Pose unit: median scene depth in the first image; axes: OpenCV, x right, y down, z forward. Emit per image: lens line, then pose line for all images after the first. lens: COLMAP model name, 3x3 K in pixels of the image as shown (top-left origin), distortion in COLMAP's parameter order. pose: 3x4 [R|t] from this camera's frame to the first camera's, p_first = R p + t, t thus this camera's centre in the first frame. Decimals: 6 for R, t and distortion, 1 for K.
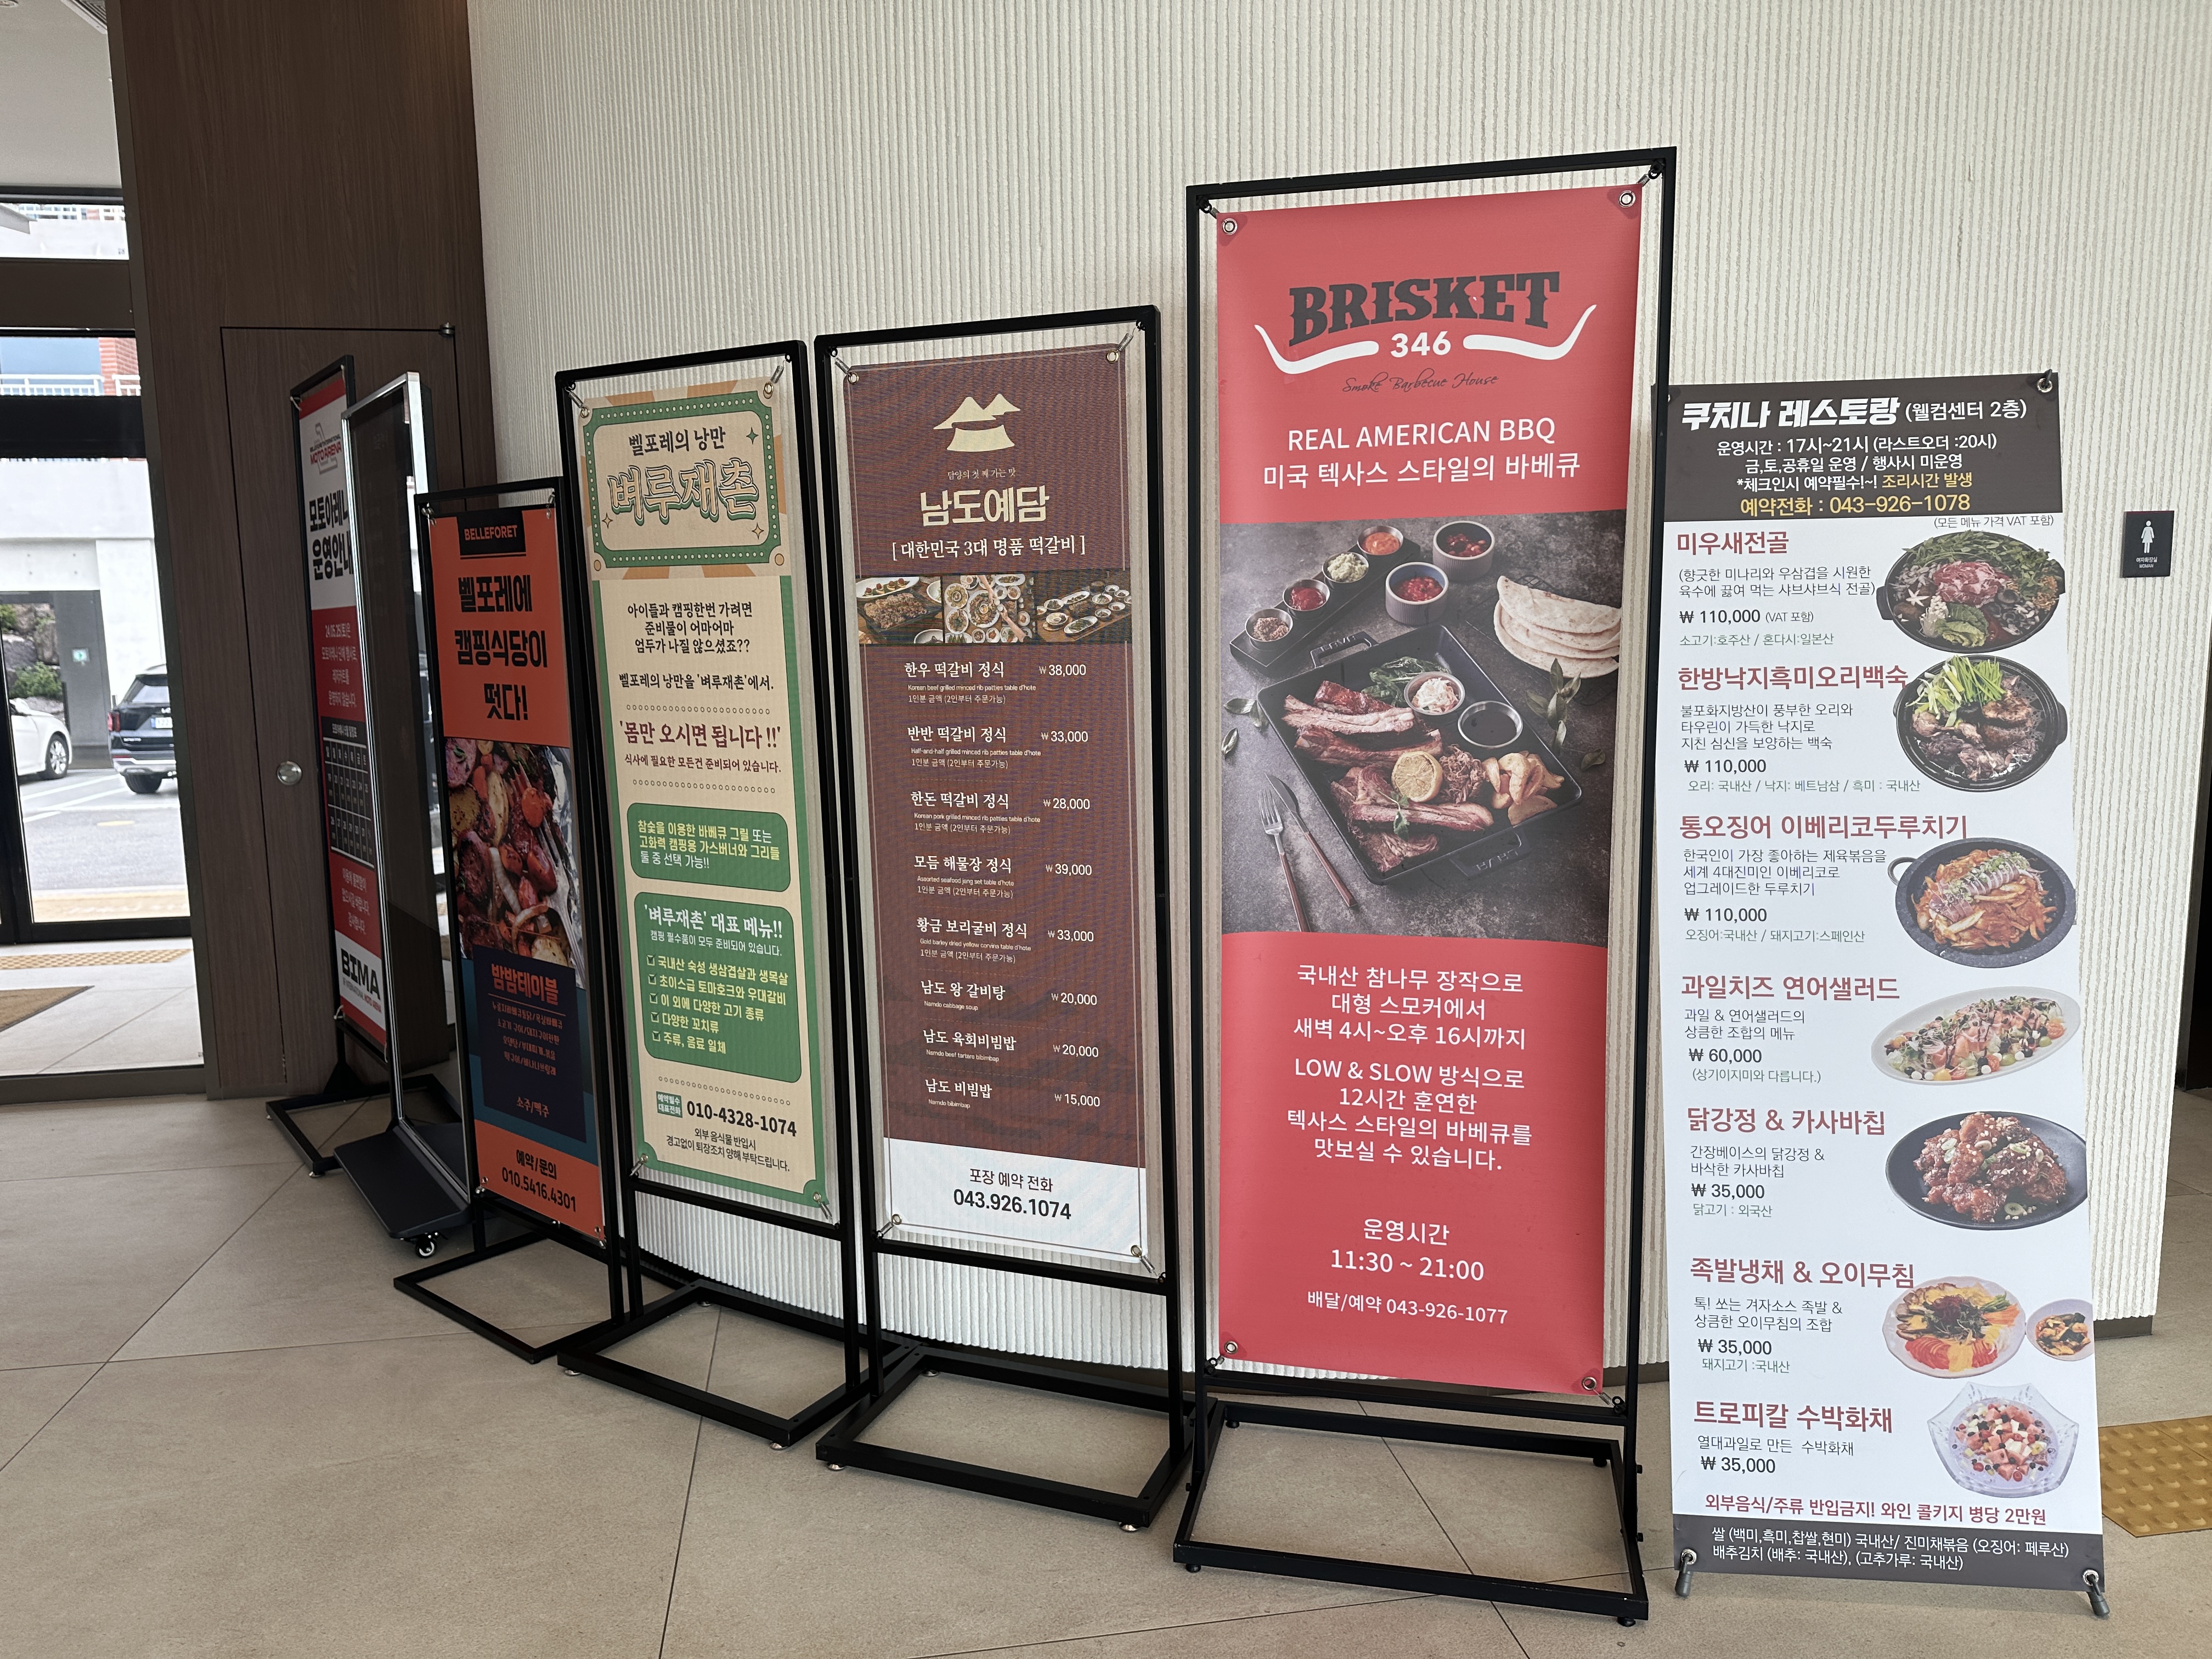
lens RADIAL K [[1544.0, 0, 1106.0], [0, 1544.0, 829.5], [0, 0, 1]] dist [0.081746, -0.126304]
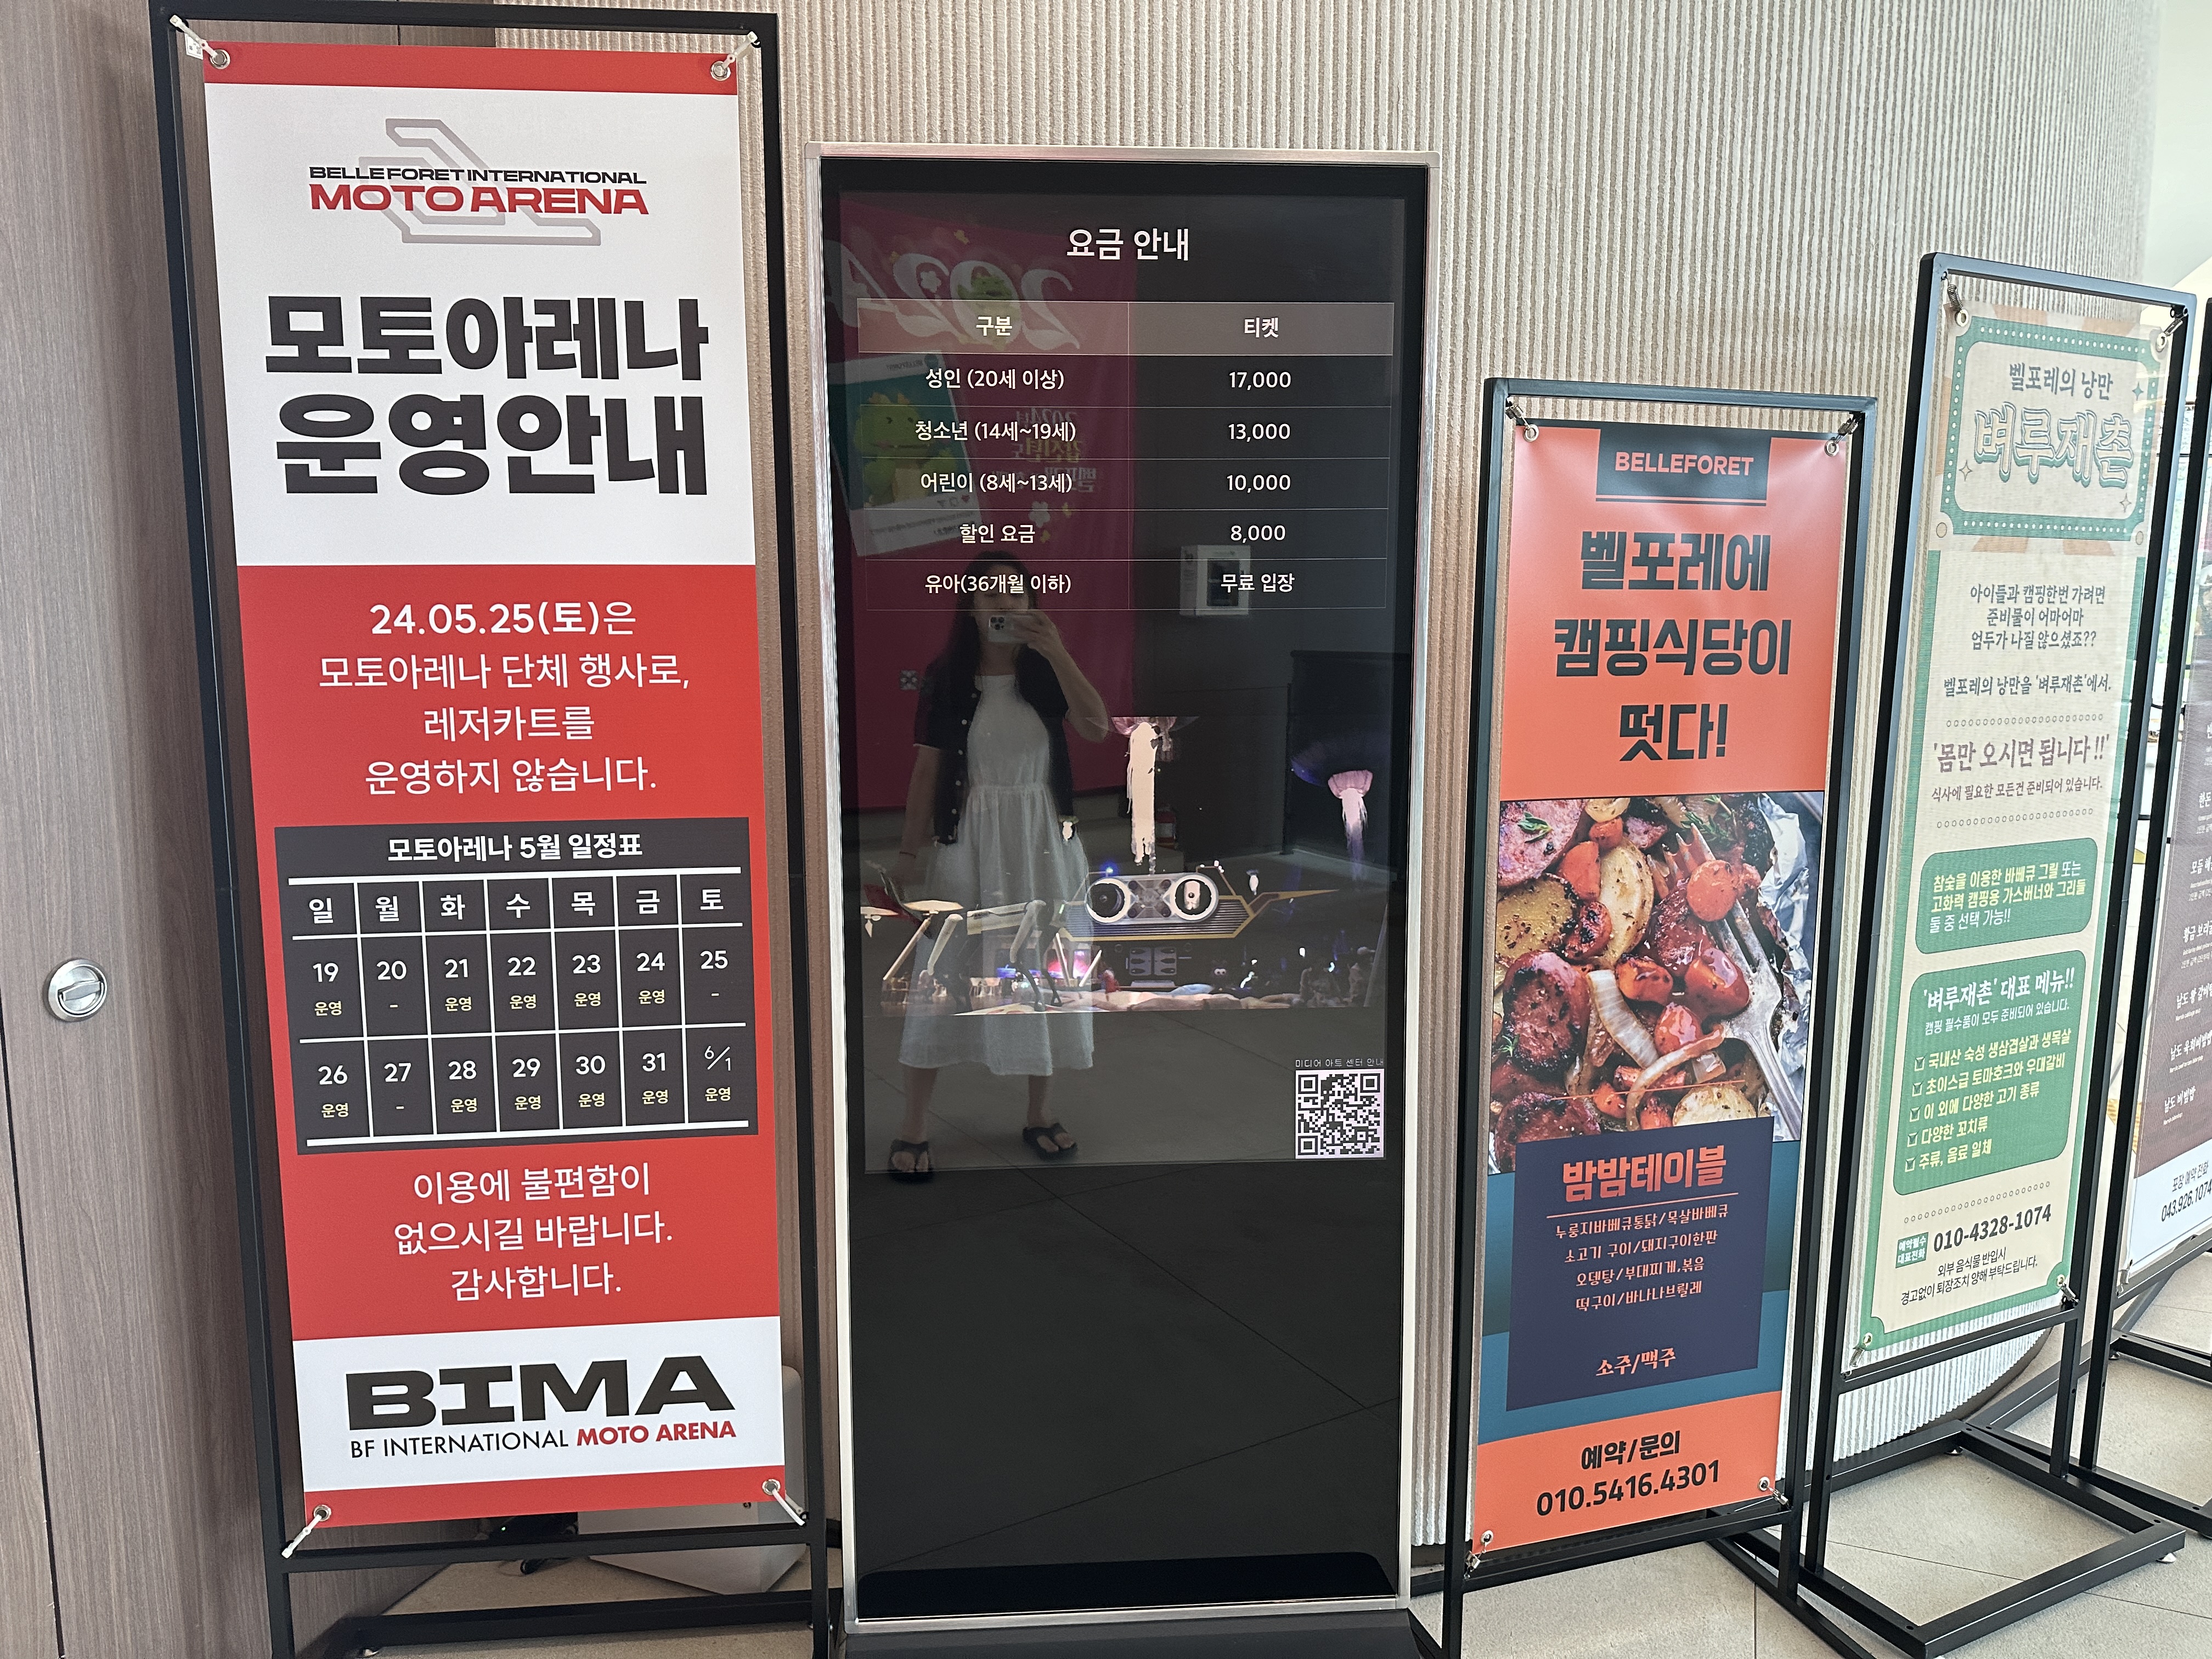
lens RADIAL K [[1711.9, 0, 1106.0], [0, 1711.9, 829.5], [0, 0, 1]] dist [0.034919, -0.092367]
pose [[0.519122, -0.097274, 0.849147, -1.220865], [0.107476, 0.993046, 0.048054, -0.111872], [-0.847916, 0.066318, 0.525967, 0.921698]]
